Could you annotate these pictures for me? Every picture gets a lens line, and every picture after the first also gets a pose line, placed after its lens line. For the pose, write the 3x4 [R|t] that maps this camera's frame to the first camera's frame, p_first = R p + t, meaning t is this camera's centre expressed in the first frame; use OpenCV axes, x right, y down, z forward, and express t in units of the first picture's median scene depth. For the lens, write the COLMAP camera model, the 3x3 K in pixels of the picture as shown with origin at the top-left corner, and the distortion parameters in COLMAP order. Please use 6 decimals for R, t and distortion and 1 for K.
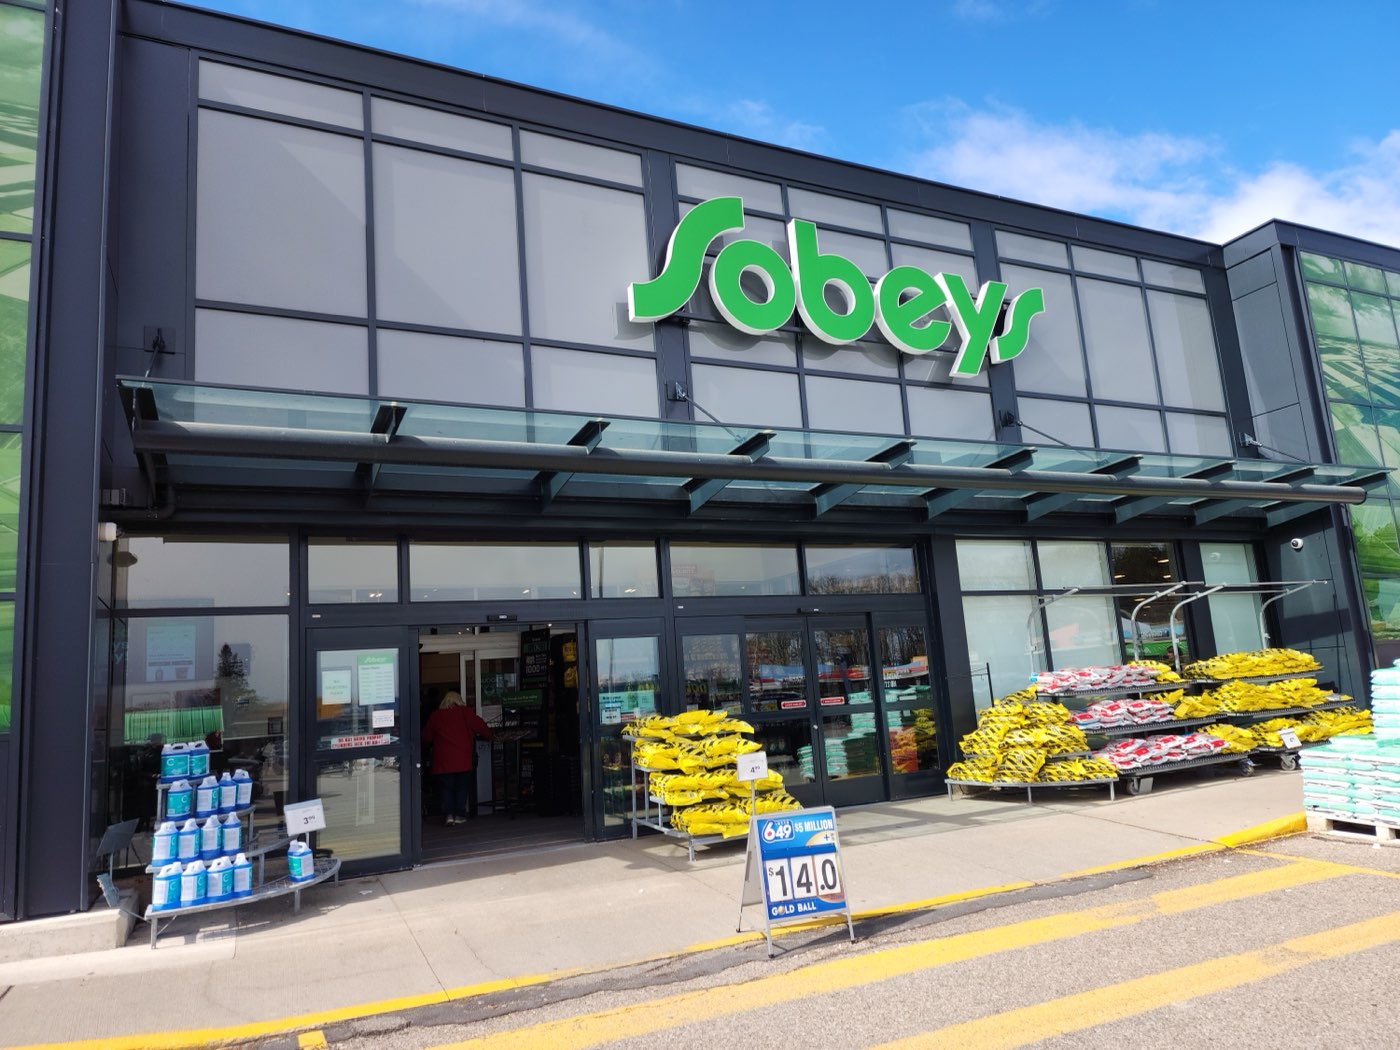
lens RADIAL K [[897.0, 0, 738.5], [0, 897.0, 539.8], [0, 0, 1]] dist [0.025969, -0.003079]
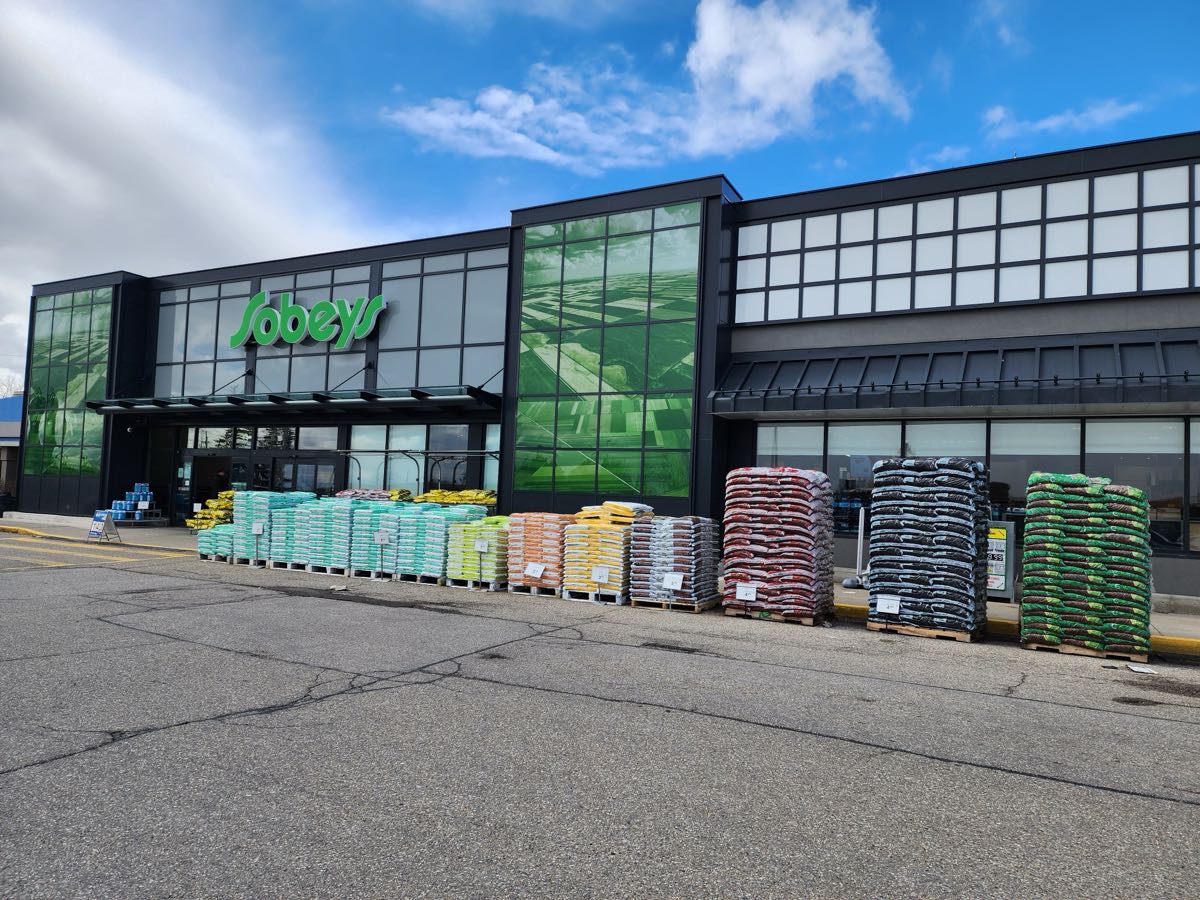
lens RADIAL K [[794.6, 0, 609.9], [0, 794.6, 463.8], [0, 0, 1]] dist [0.112793, -0.095516]
pose [[0.589152, 0.059241, -0.805847, 2.155510], [0.059194, 0.991465, 0.116163, -0.096617], [0.805851, -0.116140, 0.580617, 0.368581]]
